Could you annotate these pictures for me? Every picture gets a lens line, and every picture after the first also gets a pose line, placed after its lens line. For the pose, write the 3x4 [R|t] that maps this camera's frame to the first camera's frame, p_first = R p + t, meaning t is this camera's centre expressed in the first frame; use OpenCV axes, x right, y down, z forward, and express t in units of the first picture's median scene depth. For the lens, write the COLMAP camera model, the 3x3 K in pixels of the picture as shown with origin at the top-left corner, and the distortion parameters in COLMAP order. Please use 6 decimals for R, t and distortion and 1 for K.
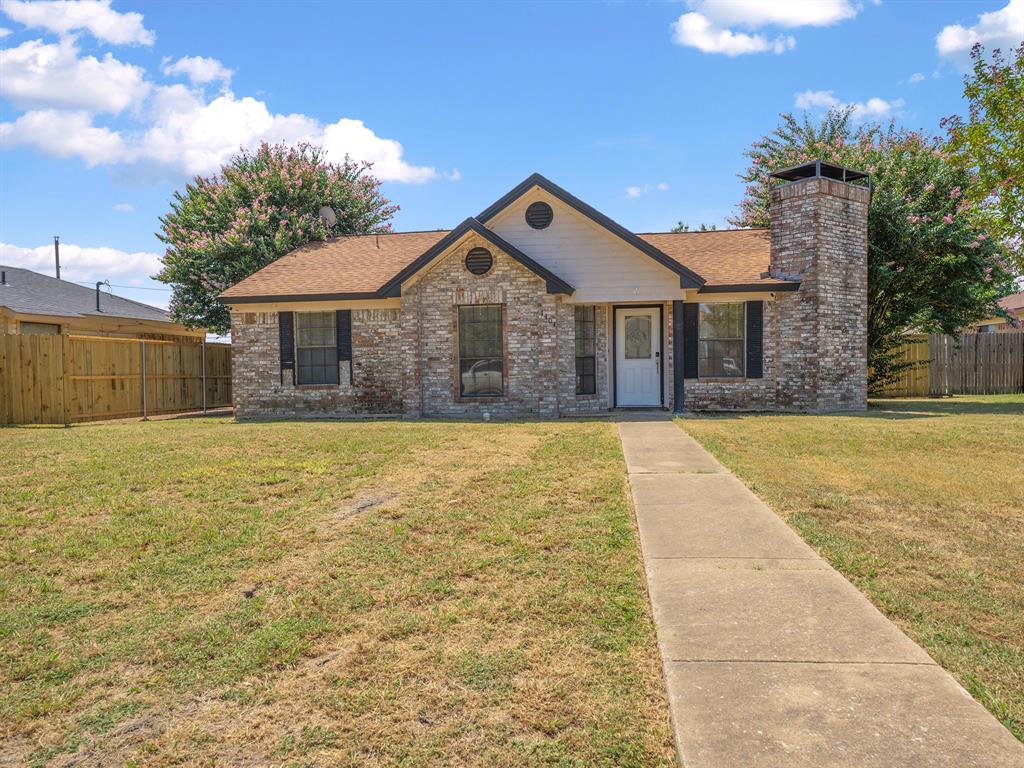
lens RADIAL K [[715.4, 0, 512.5], [0, 715.4, 383.5], [0, 0, 1]] dist [0.002481, -0.005535]
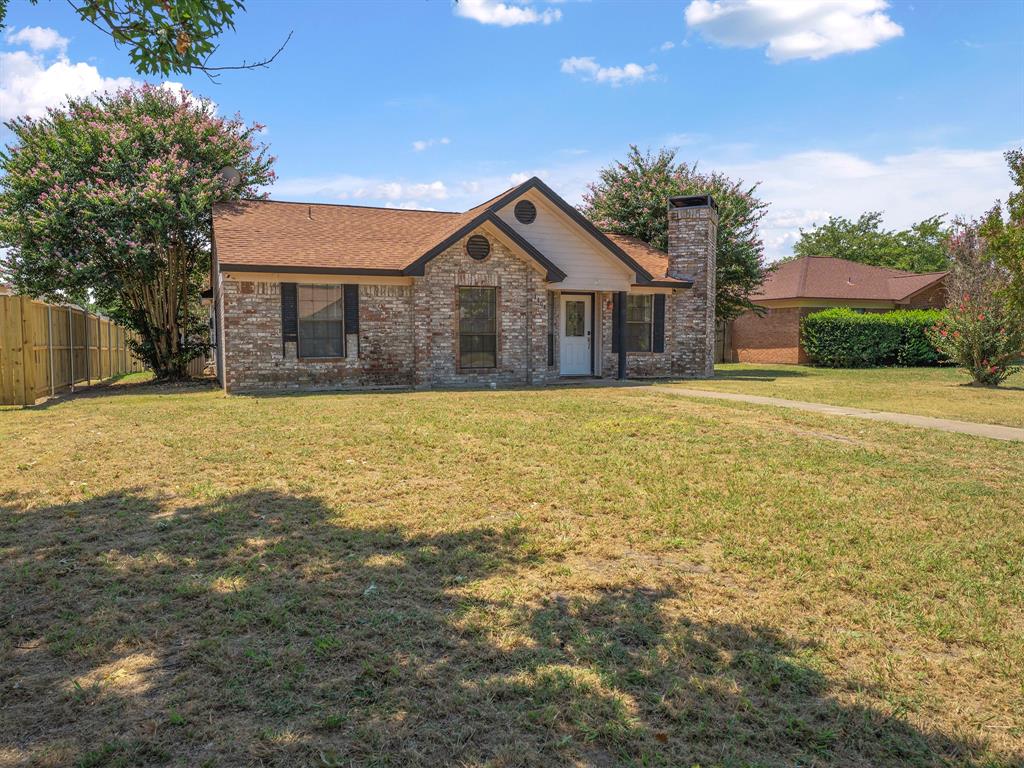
lens RADIAL K [[715.4, 0, 511.3], [0, 715.4, 386.3], [0, 0, 1]] dist [0.002481, -0.005535]
pose [[0.860539, -0.020202, 0.508983, -0.570276], [-0.002238, 0.999054, 0.043438, -0.002501], [-0.509379, -0.038519, 0.859680, 0.001227]]
